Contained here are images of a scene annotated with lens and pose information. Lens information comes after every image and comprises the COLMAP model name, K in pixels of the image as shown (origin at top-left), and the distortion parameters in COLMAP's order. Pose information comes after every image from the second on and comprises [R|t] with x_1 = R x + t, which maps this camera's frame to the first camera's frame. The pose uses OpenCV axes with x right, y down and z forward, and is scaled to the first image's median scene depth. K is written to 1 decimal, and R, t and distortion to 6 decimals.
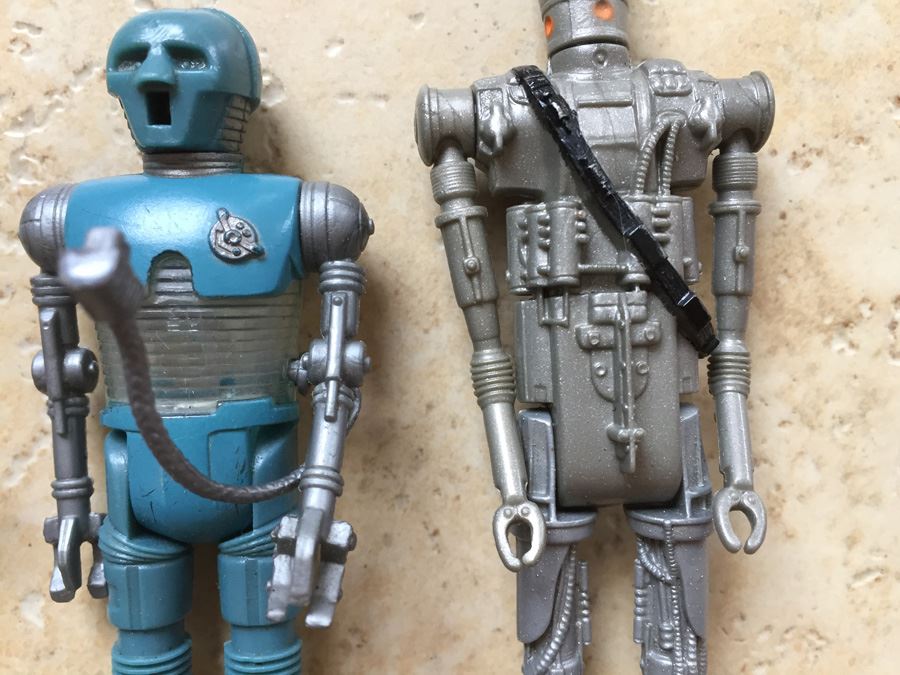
lens RADIAL K [[743.1, 0, 465.3], [0, 743.1, 325.7], [0, 0, 1]] dist [0.056665, -0.120710]
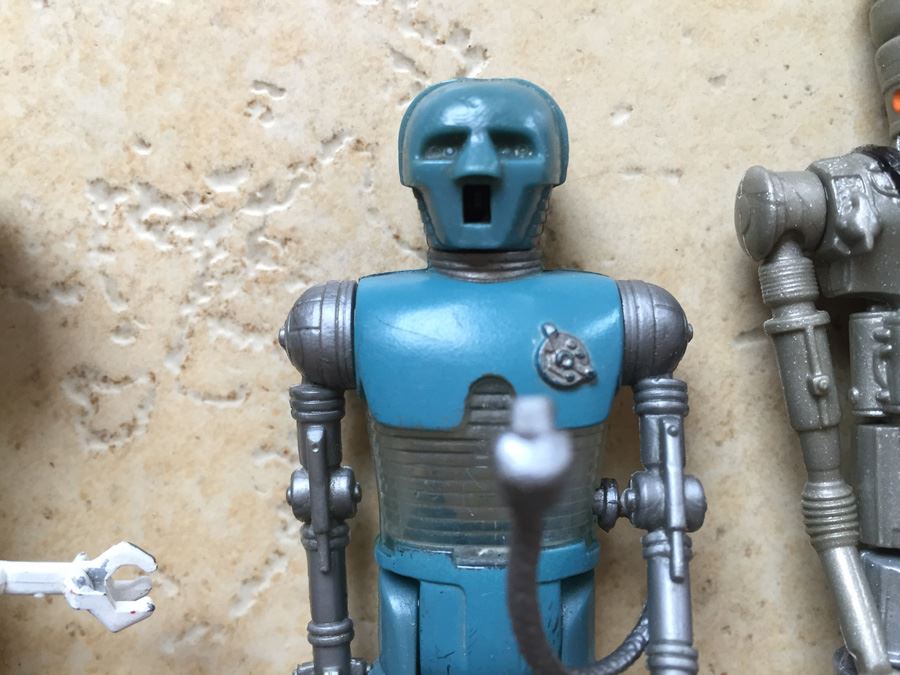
lens RADIAL K [[743.1, 0, 460.5], [0, 743.1, 325.0], [0, 0, 1]] dist [0.056665, -0.120710]
pose [[0.999589, 0.013906, -0.025052, -0.331696], [-0.013861, 0.999902, 0.001971, -0.127620], [0.025077, -0.001623, 0.999684, 0.132047]]
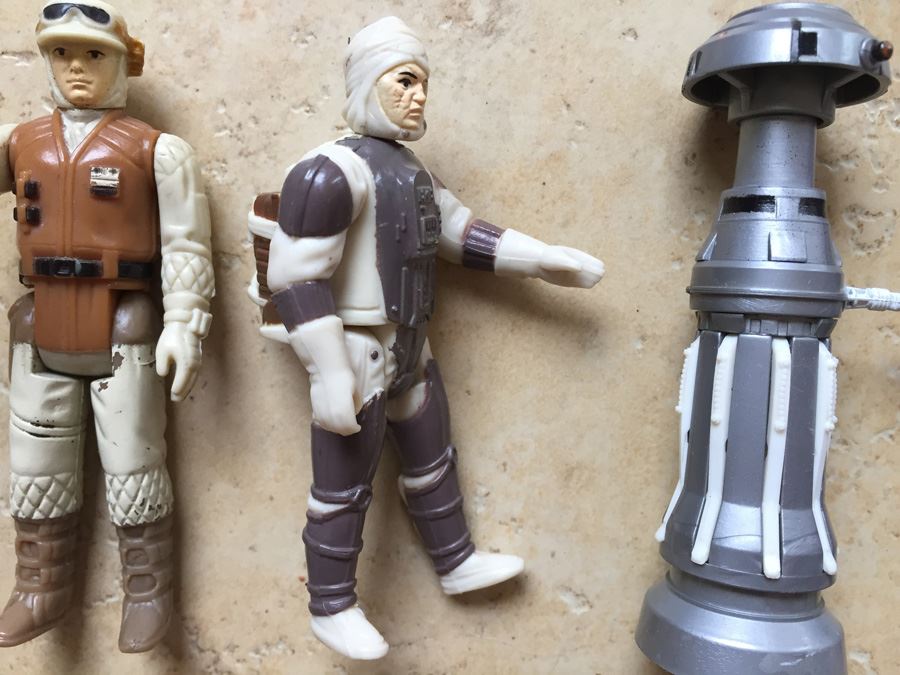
lens RADIAL K [[743.1, 0, 442.8], [0, 743.1, 328.6], [0, 0, 1]] dist [0.056665, -0.120710]
pose [[0.997062, 0.046150, -0.061128, -1.482414], [-0.044493, 0.998612, 0.028196, 0.161726], [0.062344, -0.025394, 0.997732, -0.530043]]
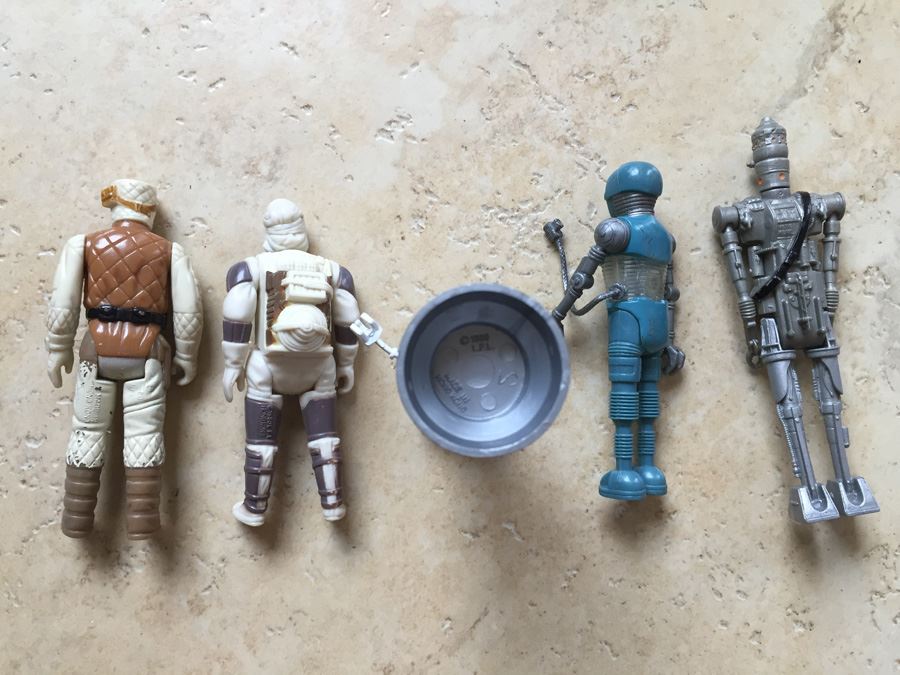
lens RADIAL K [[743.1, 0, 450.2], [0, 743.1, 338.6], [0, 0, 1]] dist [0.056665, -0.120710]
pose [[0.999836, -0.015233, 0.009841, -0.918863], [0.016107, 0.995264, -0.095862, 0.433511], [-0.008334, 0.096005, 0.995346, -1.597471]]
